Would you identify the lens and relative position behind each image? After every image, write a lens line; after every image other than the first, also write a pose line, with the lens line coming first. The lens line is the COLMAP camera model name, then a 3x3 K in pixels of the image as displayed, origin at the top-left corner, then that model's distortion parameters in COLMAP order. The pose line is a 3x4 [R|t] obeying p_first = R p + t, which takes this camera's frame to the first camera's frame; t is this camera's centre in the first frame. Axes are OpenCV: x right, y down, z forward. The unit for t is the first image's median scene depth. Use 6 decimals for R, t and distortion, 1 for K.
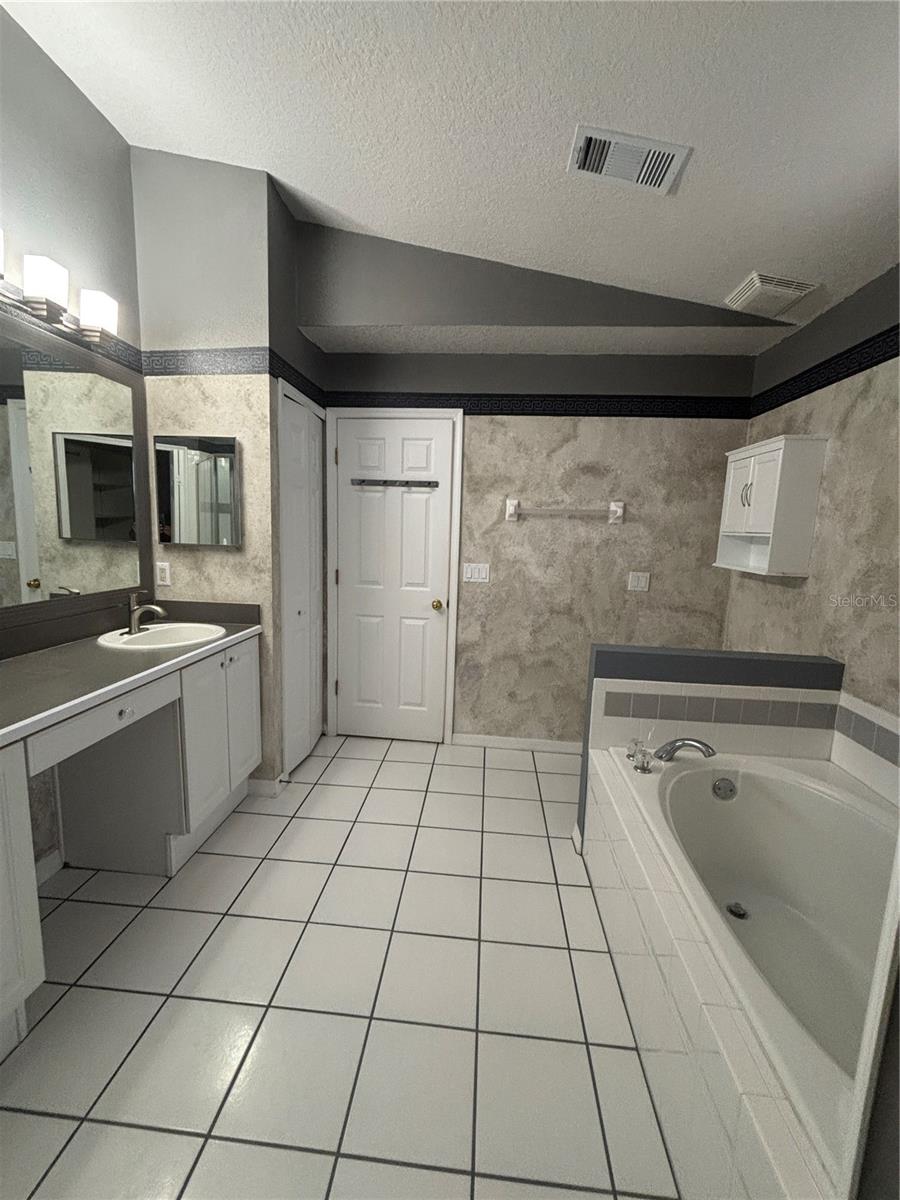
lens RADIAL K [[491.6, 0, 447.5], [0, 491.6, 598.7], [0, 0, 1]] dist [-0.000421, 0.001569]
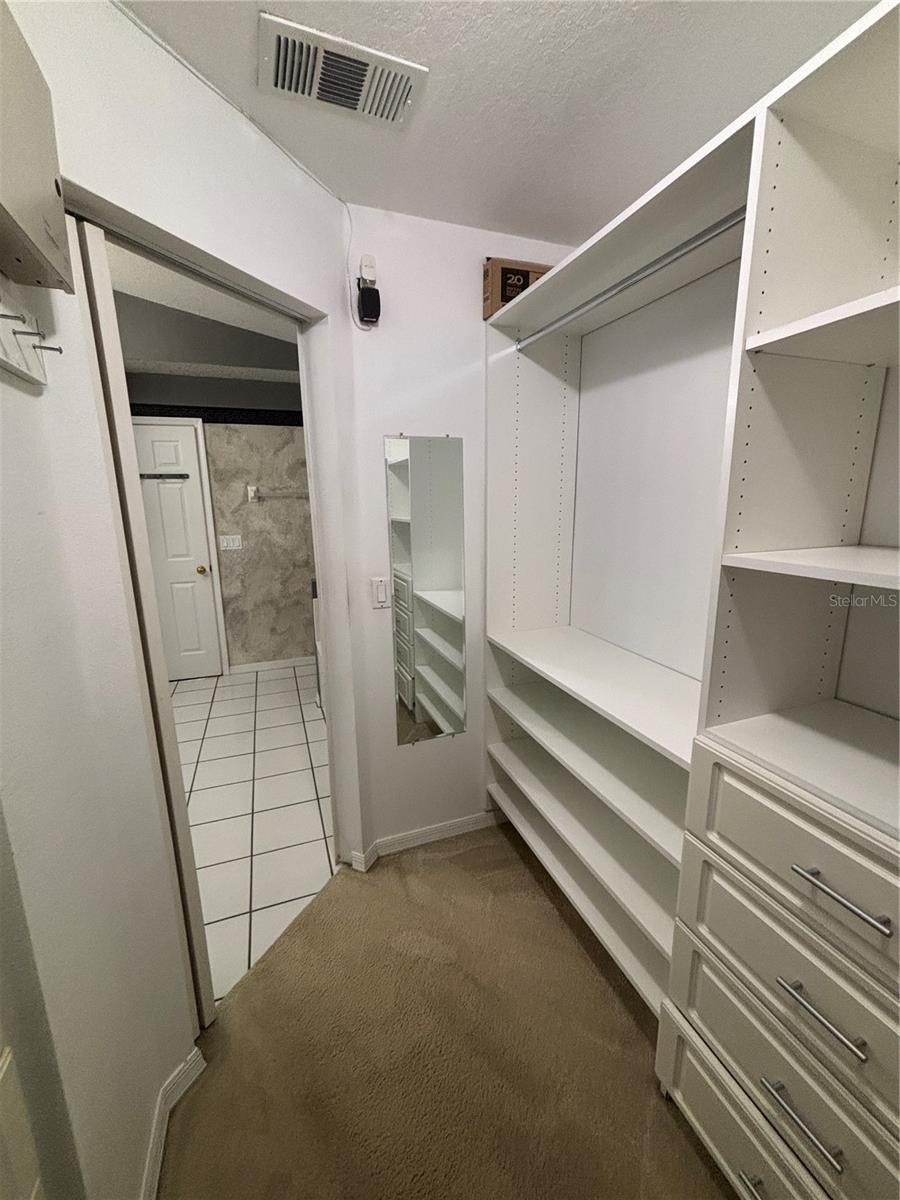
lens RADIAL K [[491.6, 0, 454.0], [0, 491.6, 594.7], [0, 0, 1]] dist [-0.000421, 0.001569]
pose [[0.894450, -0.130070, 0.427834, 0.010756], [0.097997, 0.990520, 0.096260, 0.018087], [-0.436299, -0.044174, 0.898717, -0.457750]]
